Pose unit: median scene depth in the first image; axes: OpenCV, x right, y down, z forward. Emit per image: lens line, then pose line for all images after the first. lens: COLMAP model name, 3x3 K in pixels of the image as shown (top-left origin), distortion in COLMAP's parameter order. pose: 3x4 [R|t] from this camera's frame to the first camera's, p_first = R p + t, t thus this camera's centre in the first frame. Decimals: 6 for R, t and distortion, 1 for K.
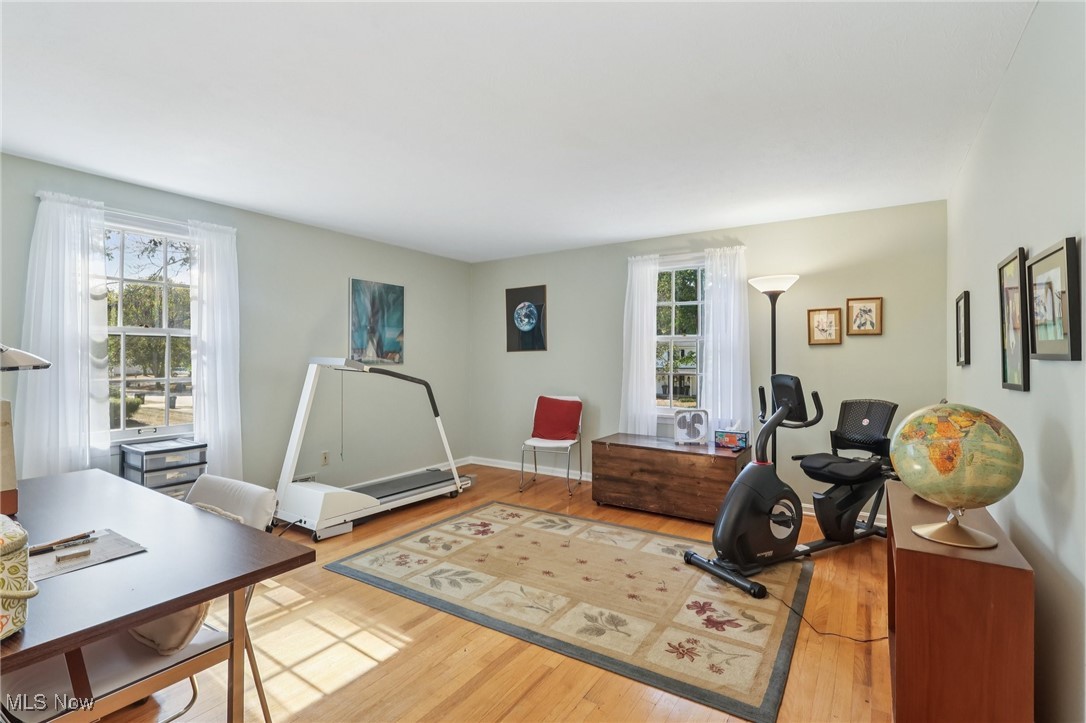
lens RADIAL K [[506.9, 0, 547.2], [0, 506.9, 364.2], [0, 0, 1]] dist [-0.002555, -0.000220]
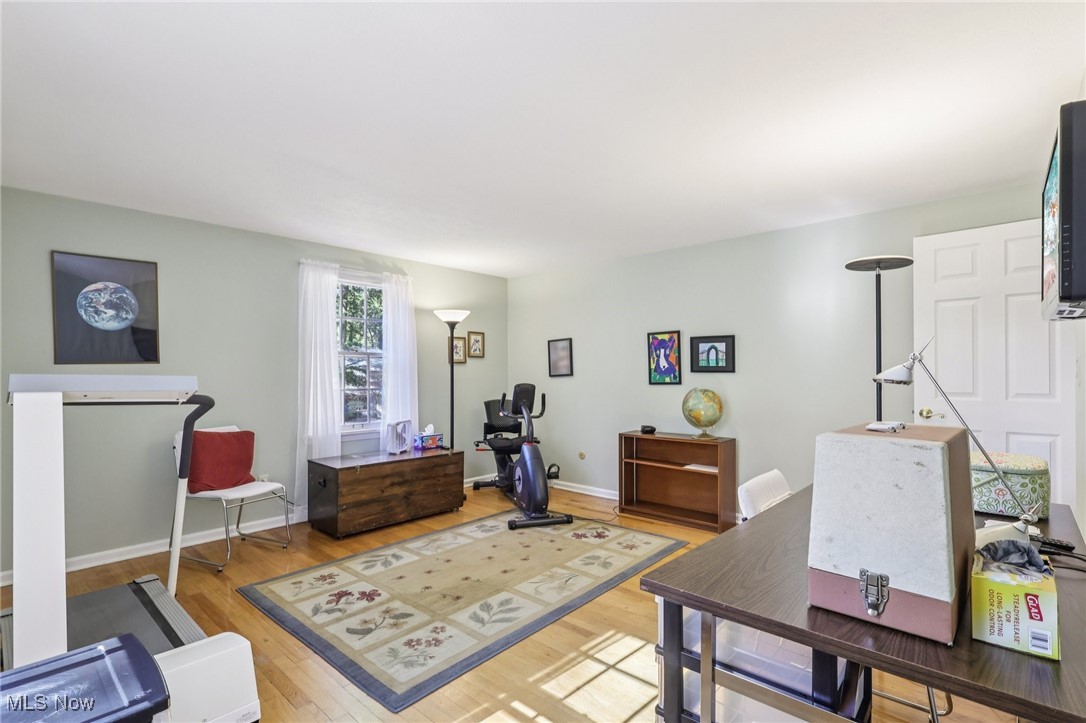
lens RADIAL K [[506.9, 0, 547.2], [0, 506.9, 364.2], [0, 0, 1]] dist [-0.002555, -0.000220]
pose [[0.155712, 0.017833, 0.987641, -0.828843], [0.021181, 0.999547, -0.021388, -0.000790], [-0.987575, 0.024249, 0.155264, 0.580503]]
